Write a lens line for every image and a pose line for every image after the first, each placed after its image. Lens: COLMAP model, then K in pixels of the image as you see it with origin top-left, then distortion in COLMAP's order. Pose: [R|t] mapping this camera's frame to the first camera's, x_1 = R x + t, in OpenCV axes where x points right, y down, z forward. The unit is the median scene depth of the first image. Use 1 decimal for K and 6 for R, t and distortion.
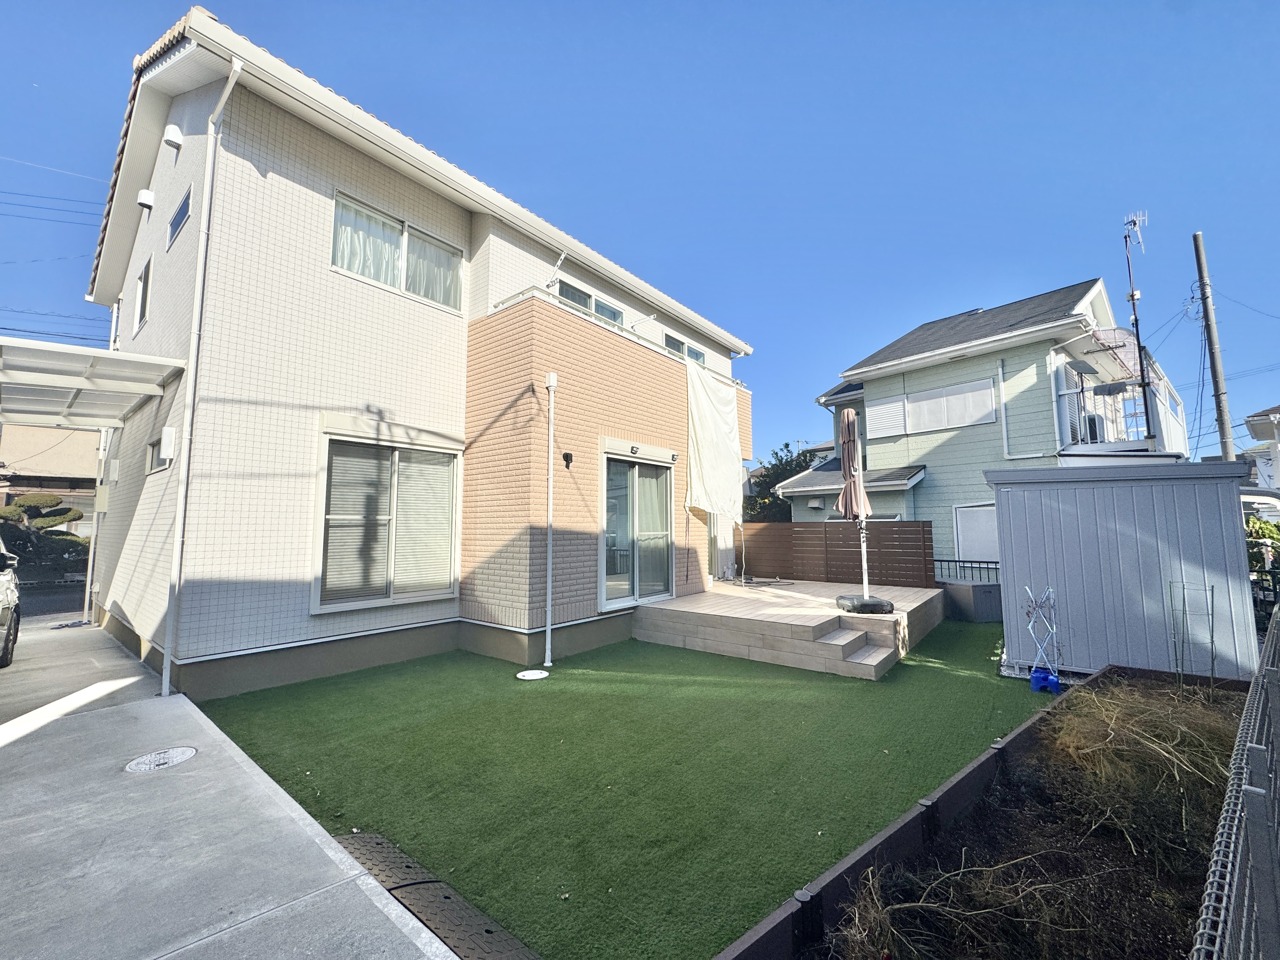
lens RADIAL K [[508.9, 0, 640.6], [0, 508.9, 475.5], [0, 0, 1]] dist [-0.006037, 0.001090]
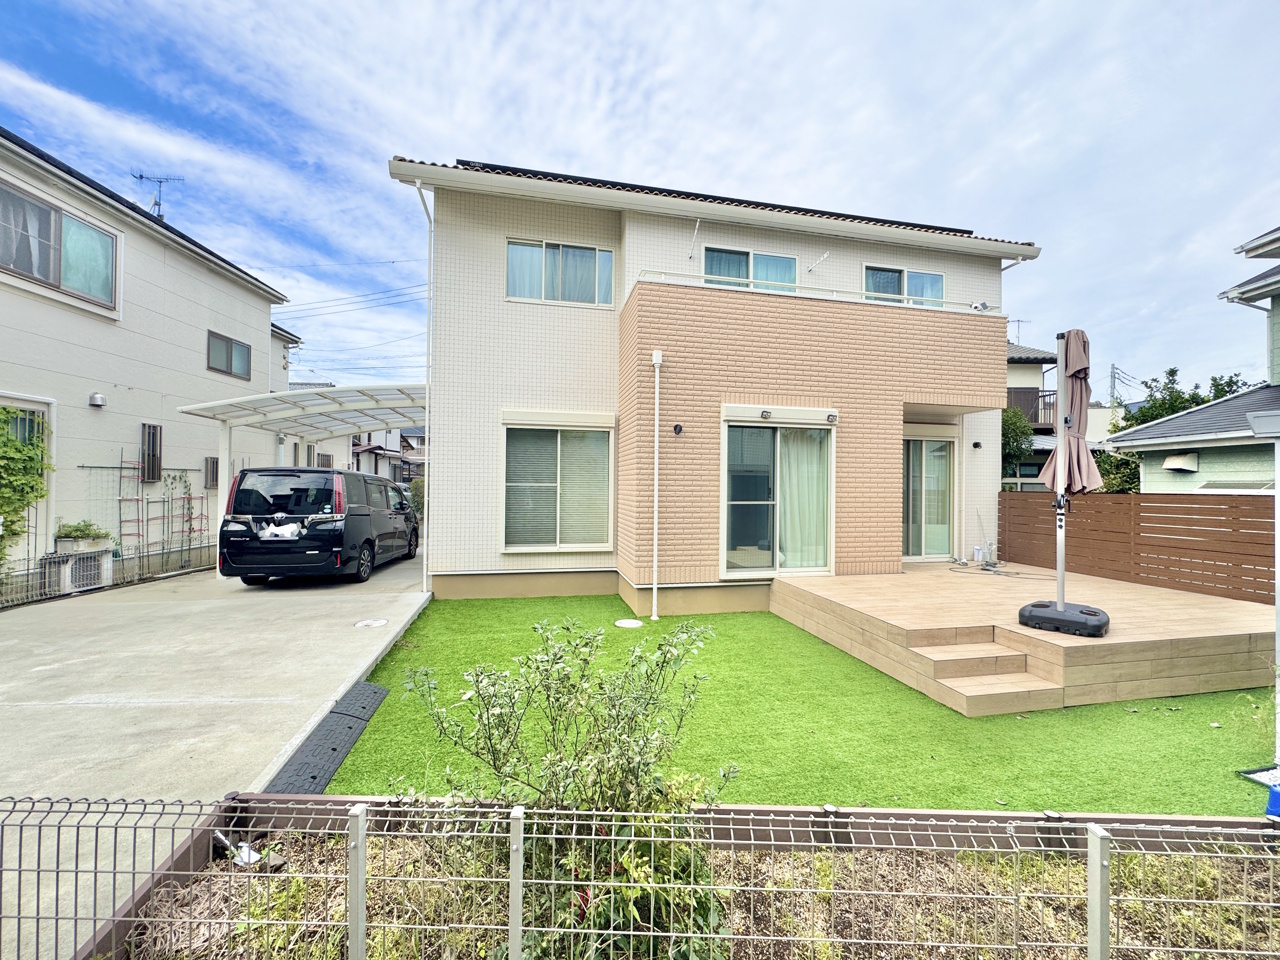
lens RADIAL K [[508.9, 0, 638.4], [0, 508.9, 478.9], [0, 0, 1]] dist [-0.006037, 0.001090]
pose [[0.771533, 0.004339, -0.636174, 0.436978], [0.051424, 0.996279, 0.069160, -0.009595], [0.634108, -0.086074, 0.768439, 0.128529]]
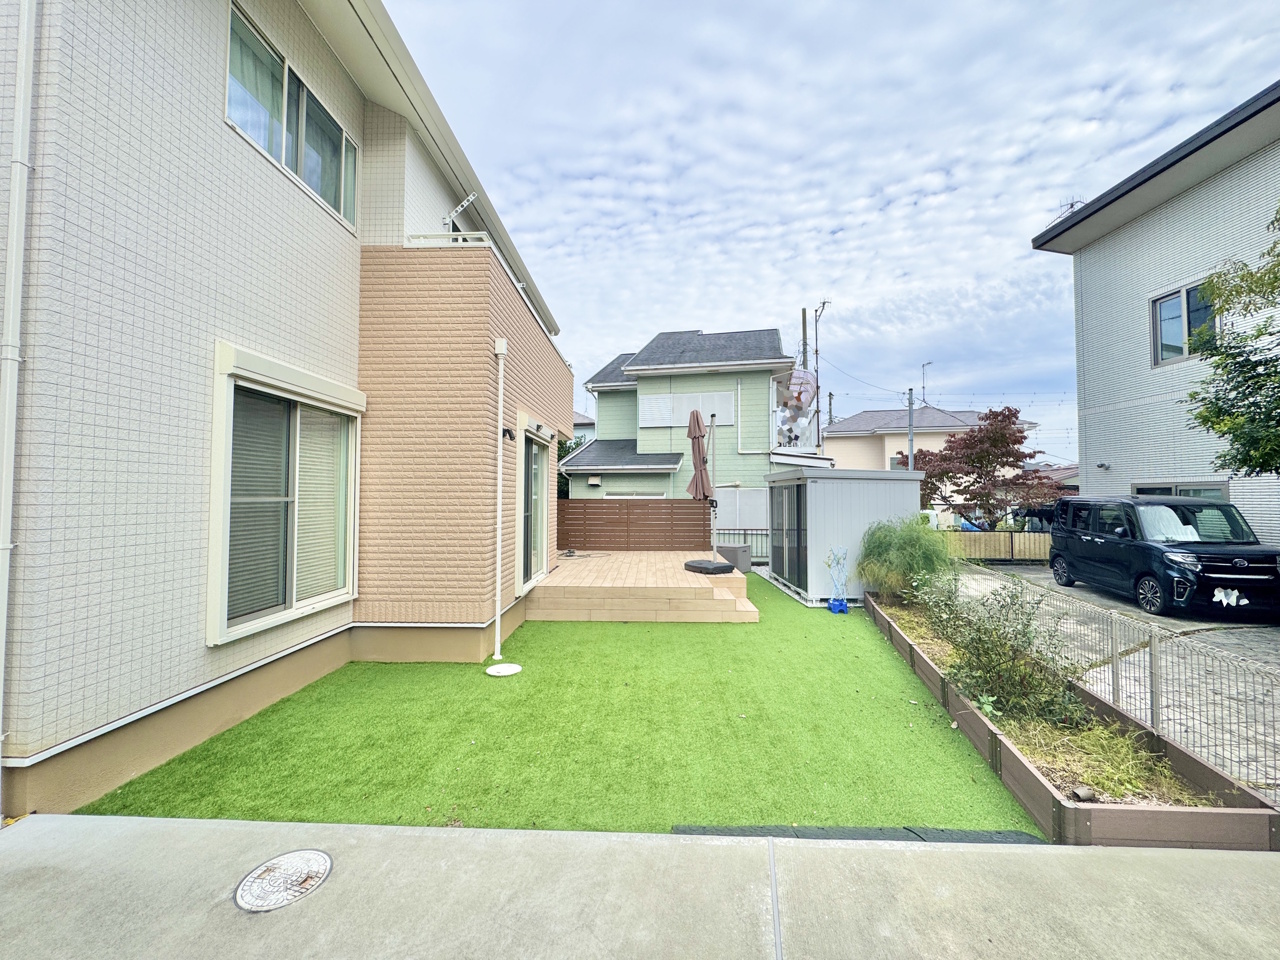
lens RADIAL K [[508.9, 0, 638.6], [0, 508.9, 479.2], [0, 0, 1]] dist [-0.006037, 0.001090]
pose [[0.799196, 0.025354, 0.600535, -0.474907], [-0.065379, 0.996849, 0.044921, -0.010103], [-0.597504, -0.075163, 0.798336, 0.111826]]
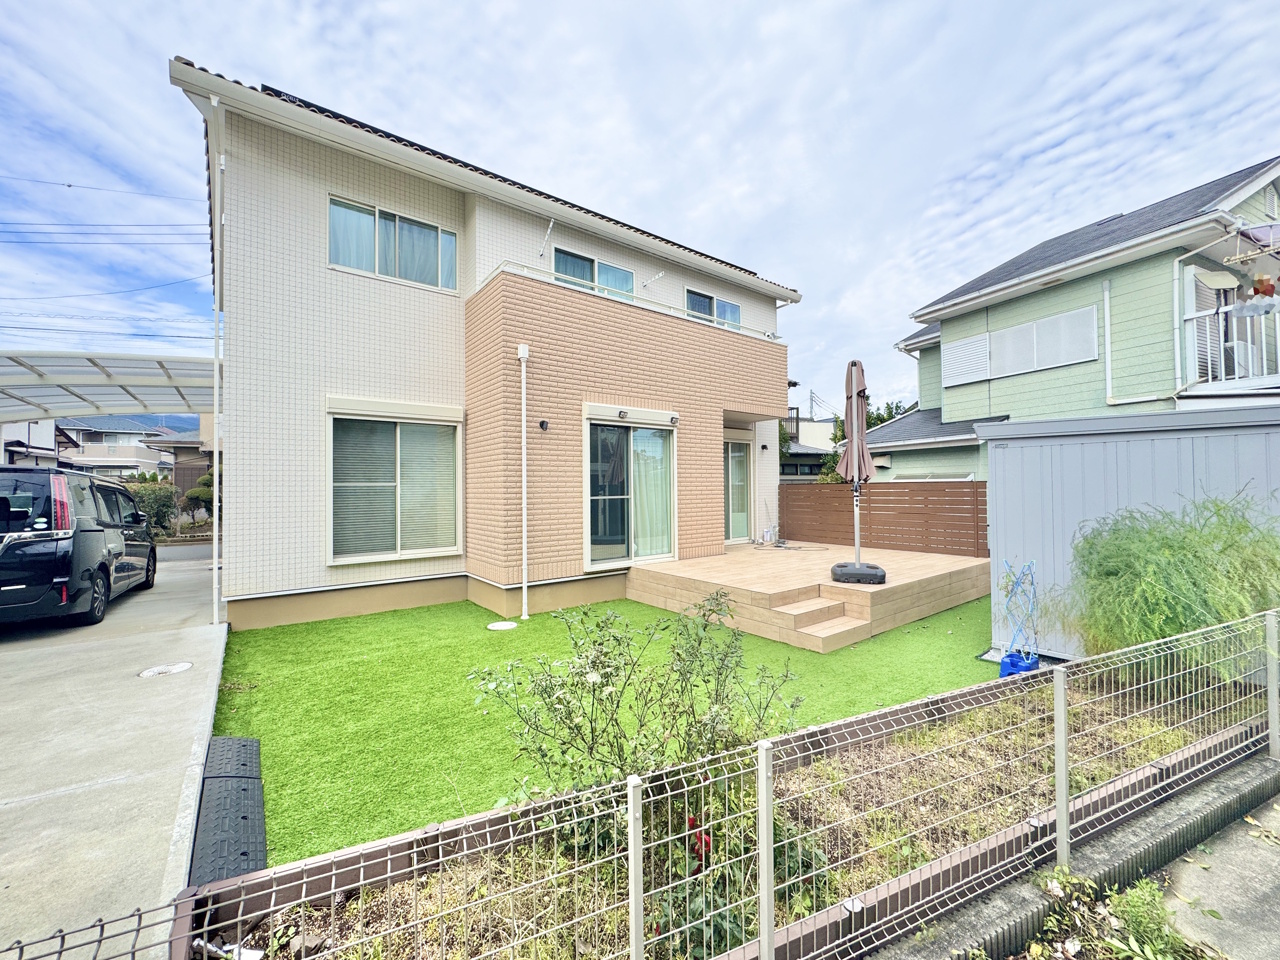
lens RADIAL K [[508.9, 0, 639.0], [0, 508.9, 478.9], [0, 0, 1]] dist [-0.006037, 0.001090]
pose [[0.969928, -0.010958, -0.243147, 0.283734], [0.031483, 0.996242, 0.080691, -0.003823], [0.241349, -0.085919, 0.966627, 0.026146]]
